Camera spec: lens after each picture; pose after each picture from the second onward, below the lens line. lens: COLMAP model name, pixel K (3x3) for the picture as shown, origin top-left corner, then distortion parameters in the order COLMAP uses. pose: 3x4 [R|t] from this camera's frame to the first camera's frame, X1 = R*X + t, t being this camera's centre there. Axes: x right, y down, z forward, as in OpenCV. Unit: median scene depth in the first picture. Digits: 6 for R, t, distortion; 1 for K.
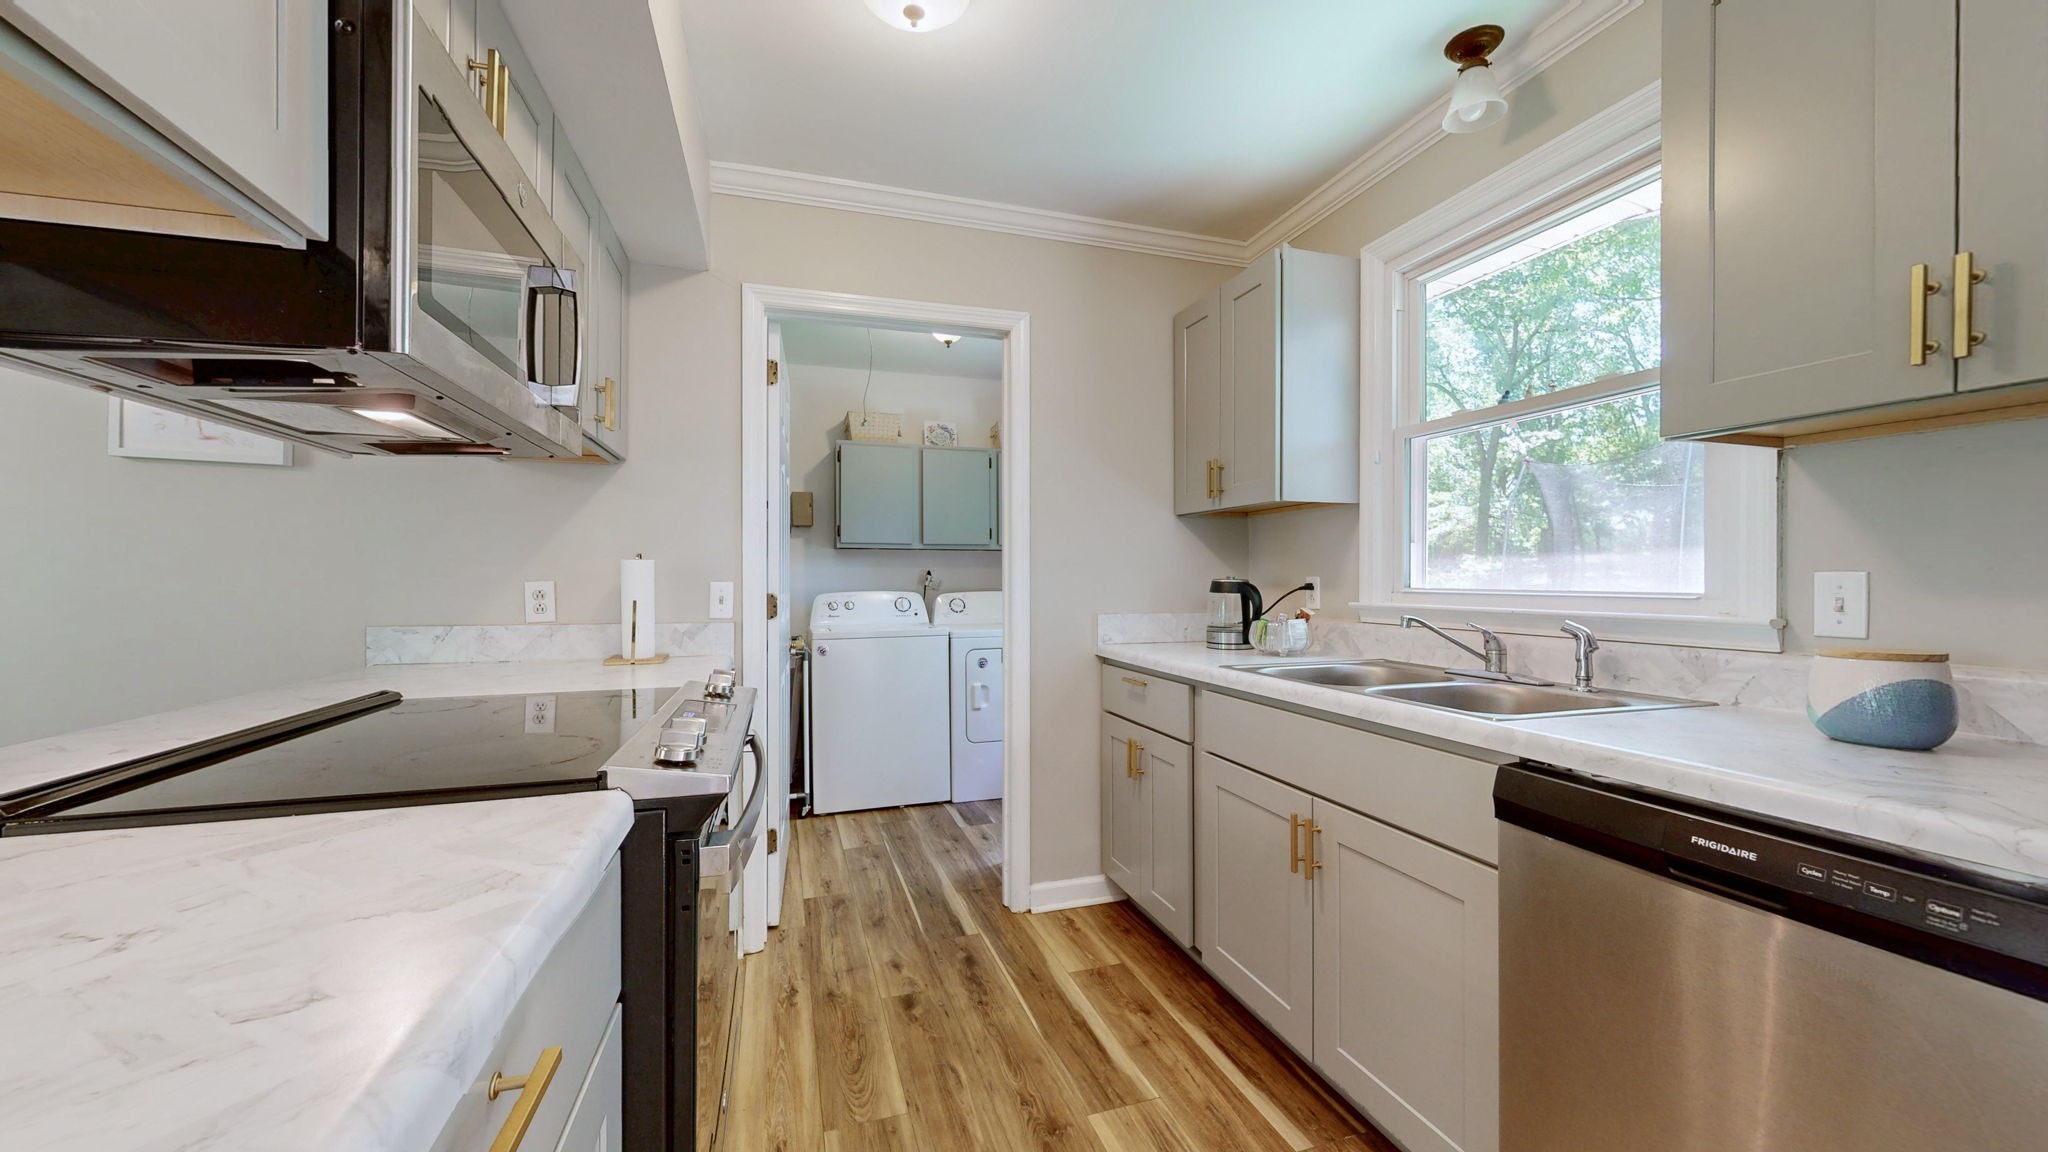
lens RADIAL K [[751.3, 0, 1024.7], [0, 751.3, 578.7], [0, 0, 1]] dist [0.000092, 0.000009]
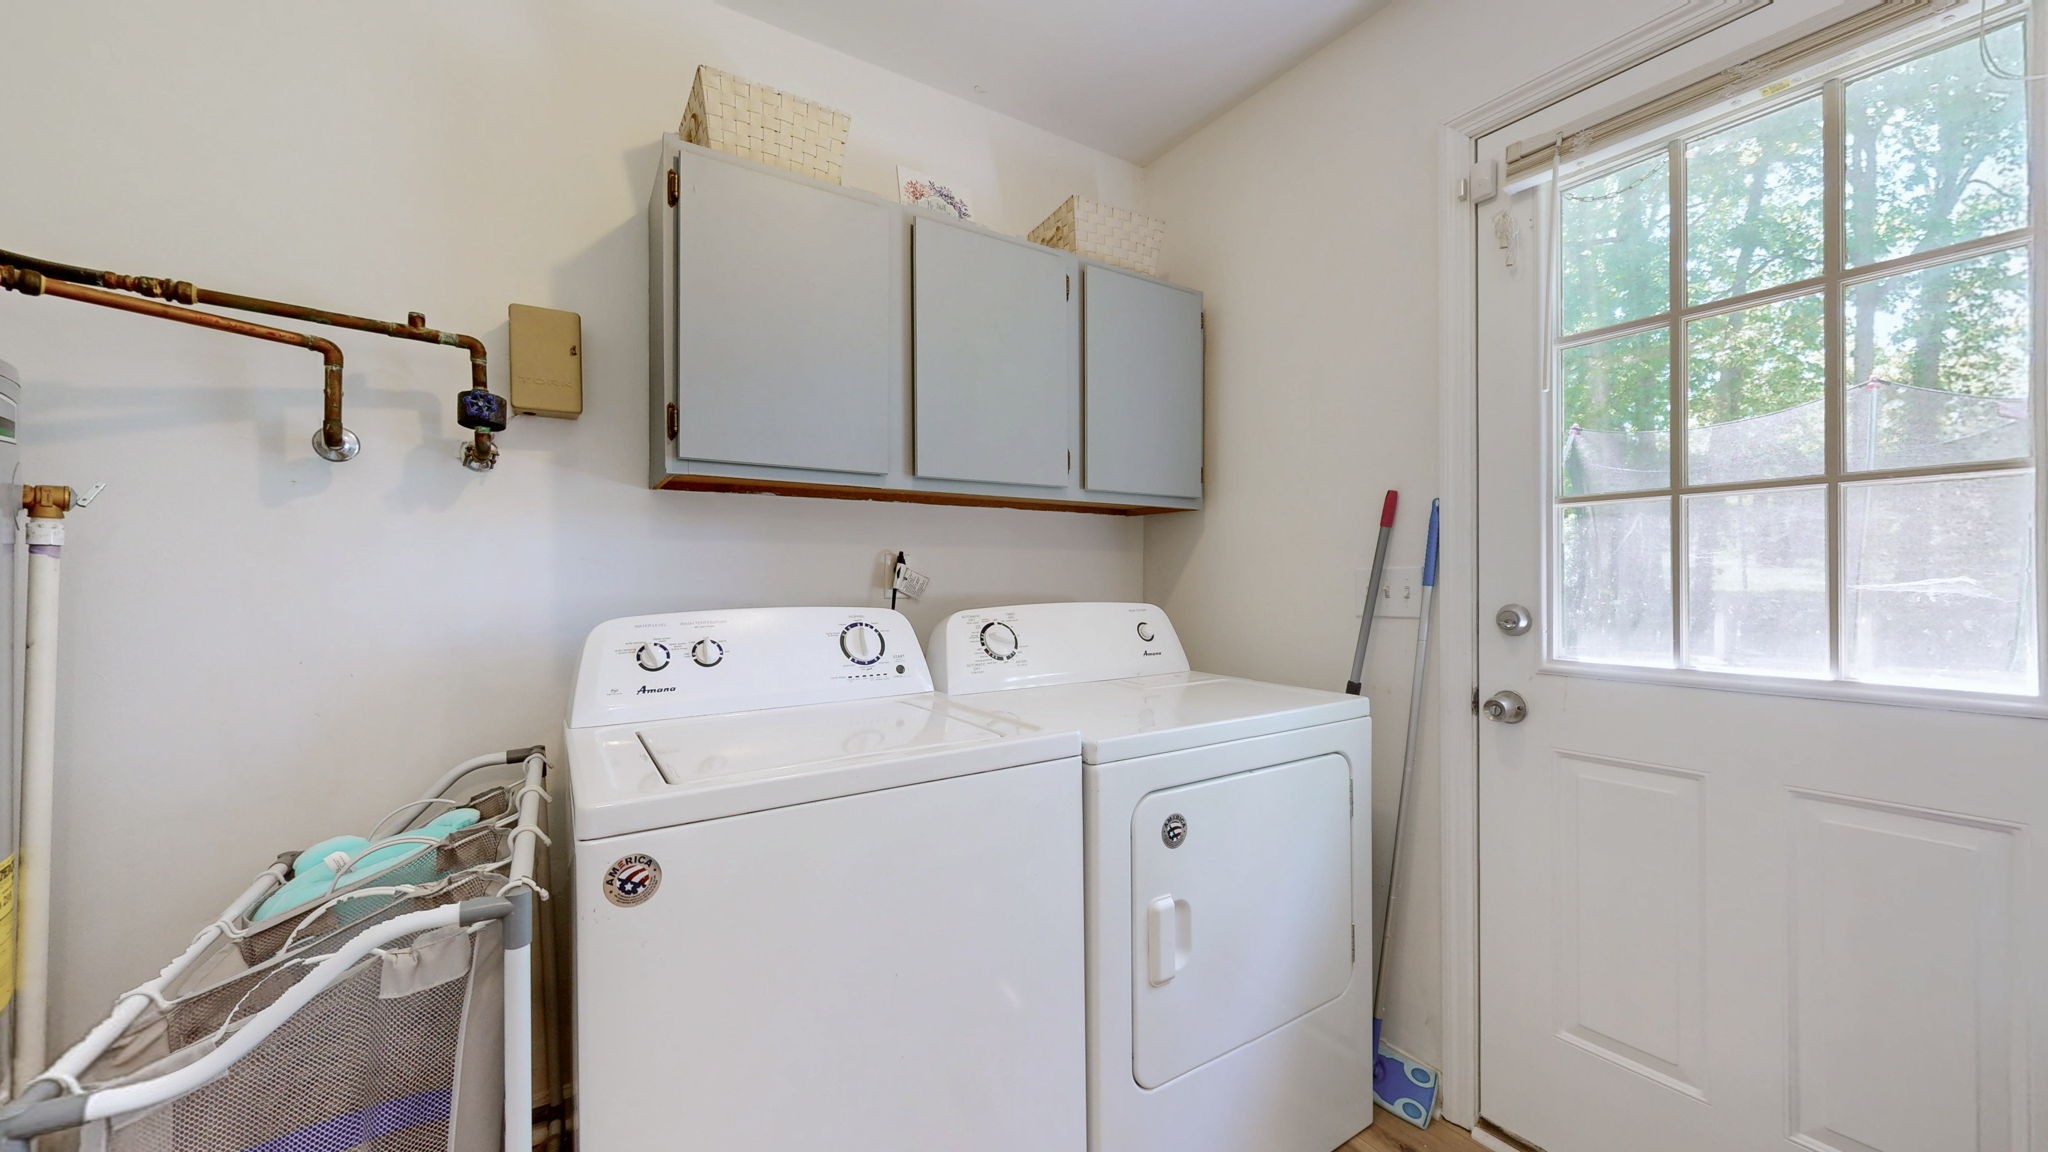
lens RADIAL K [[751.3, 0, 1024.7], [0, 751.3, 578.7], [0, 0, 1]] dist [0.000092, 0.000009]
pose [[0.967051, -0.004036, 0.254551, -0.180031], [0.004024, 0.999992, 0.000568, 0.003789], [-0.254551, 0.000475, 0.967059, 0.639795]]
